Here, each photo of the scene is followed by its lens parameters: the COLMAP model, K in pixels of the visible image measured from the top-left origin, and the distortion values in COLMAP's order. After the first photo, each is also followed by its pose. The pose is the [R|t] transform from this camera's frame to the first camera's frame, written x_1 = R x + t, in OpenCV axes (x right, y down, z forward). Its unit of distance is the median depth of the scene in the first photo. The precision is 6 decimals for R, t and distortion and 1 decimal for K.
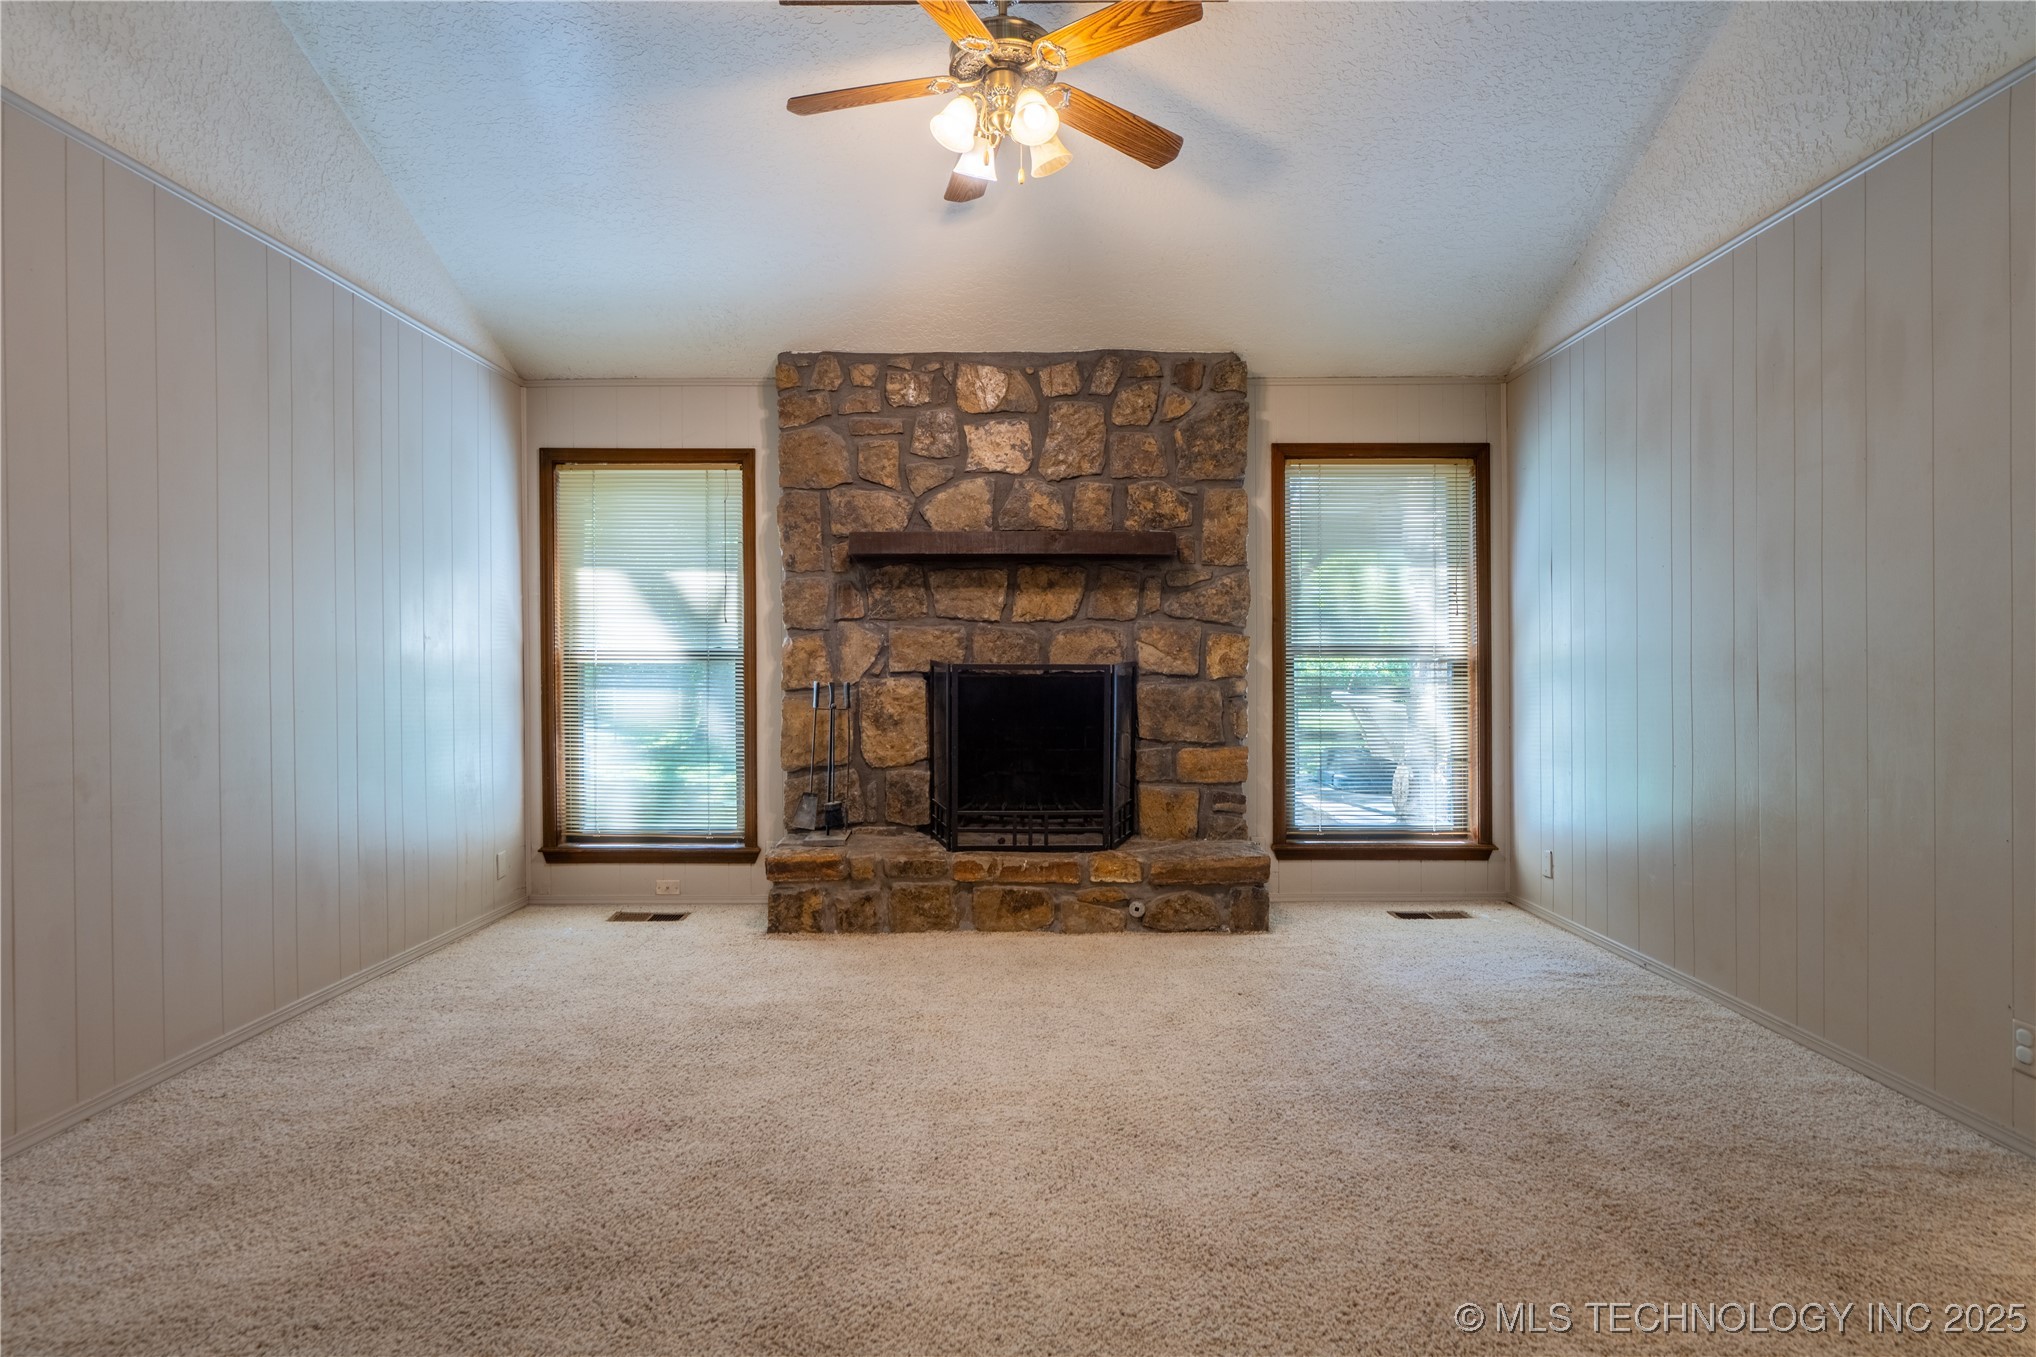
lens RADIAL K [[1024.5, 0, 1012.1], [0, 1024.5, 661.3], [0, 0, 1]] dist [0.002372, 0.000180]
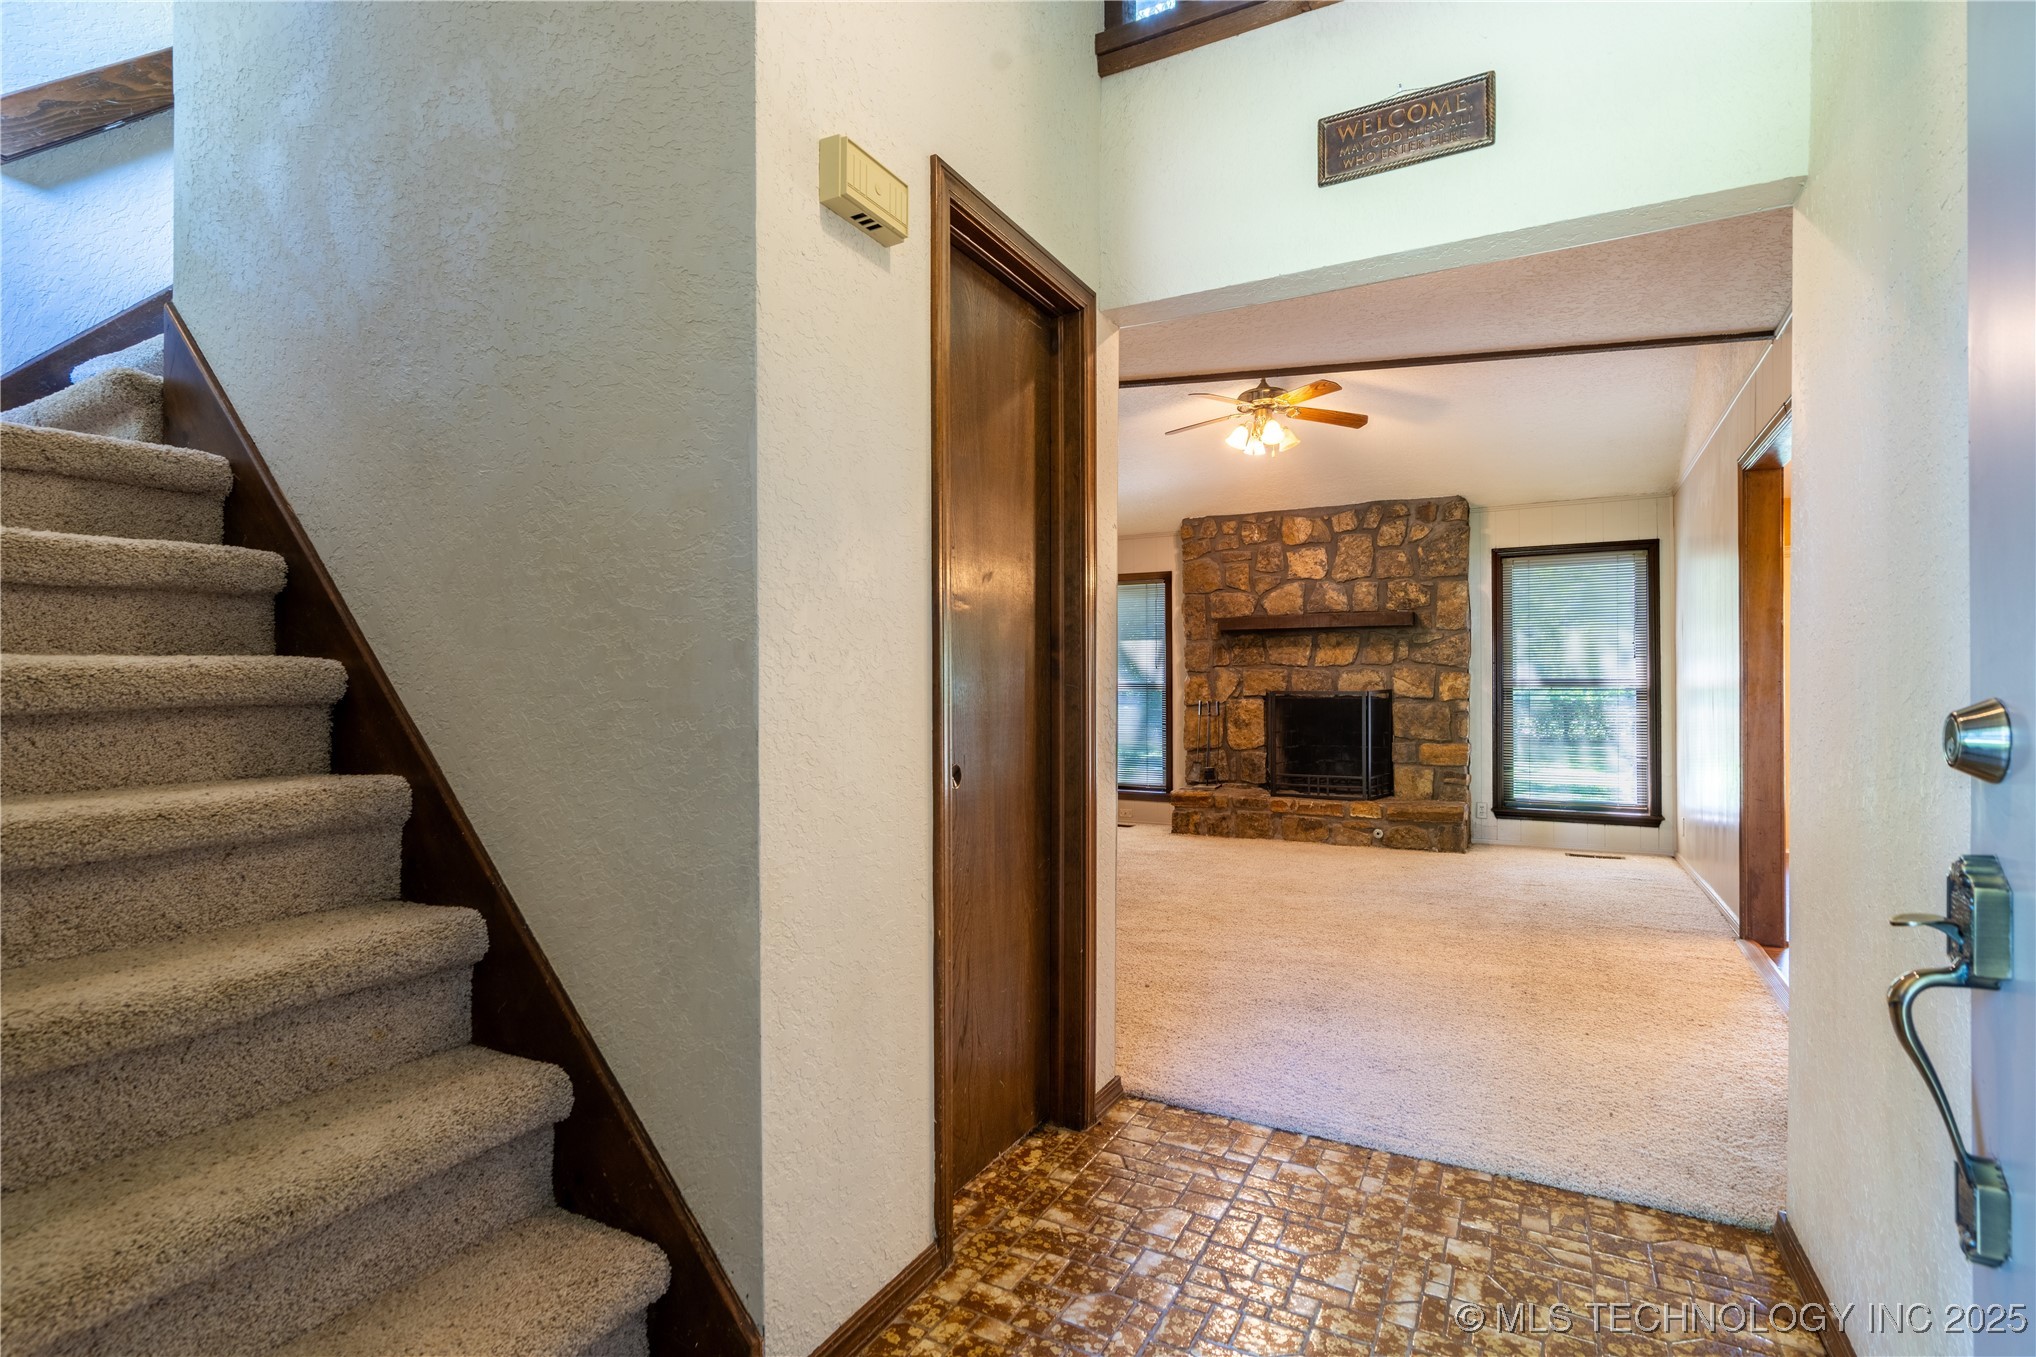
lens RADIAL K [[962.4, 0, 1008.7], [0, 962.4, 689.9], [0, 0, 1]] dist [0.000991, 0.000686]
pose [[0.882783, 0.000448, -0.469781, 0.301647], [-0.000820, 0.999999, -0.000588, 0.001862], [0.469780, 0.000905, 0.882783, -0.647890]]
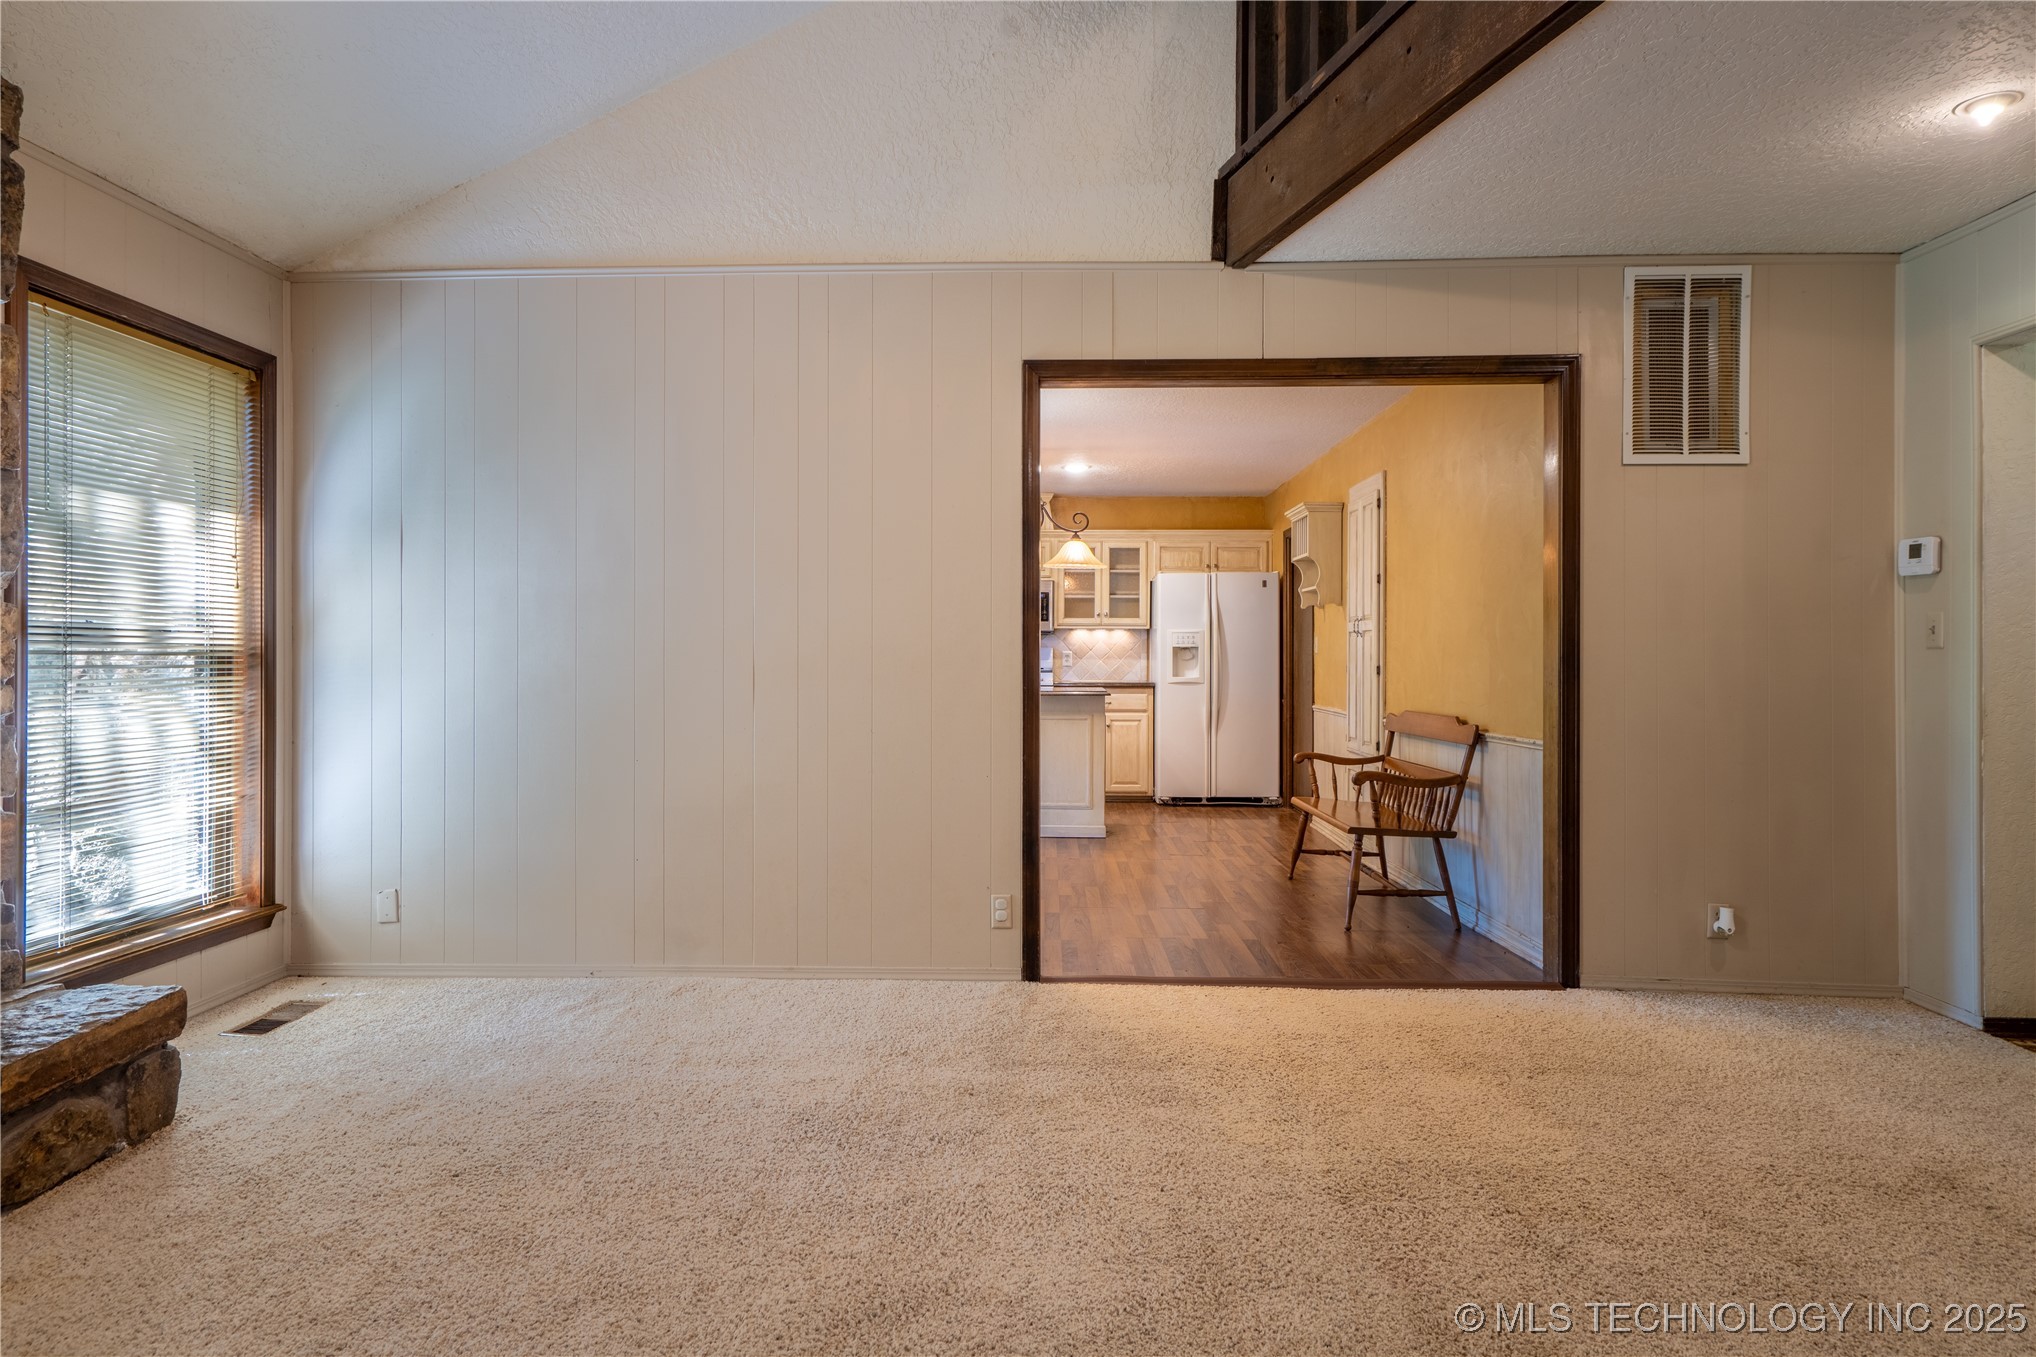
lens RADIAL K [[1146.2, 0, 1015.5], [0, 1146.2, 659.3], [0, 0, 1]] dist [-0.000206, 0.000026]
pose [[0.026840, 0.002420, 0.999637, -0.350202], [-0.002128, 0.999995, -0.002363, 0.004307], [-0.999637, -0.002064, 0.026845, 0.465012]]
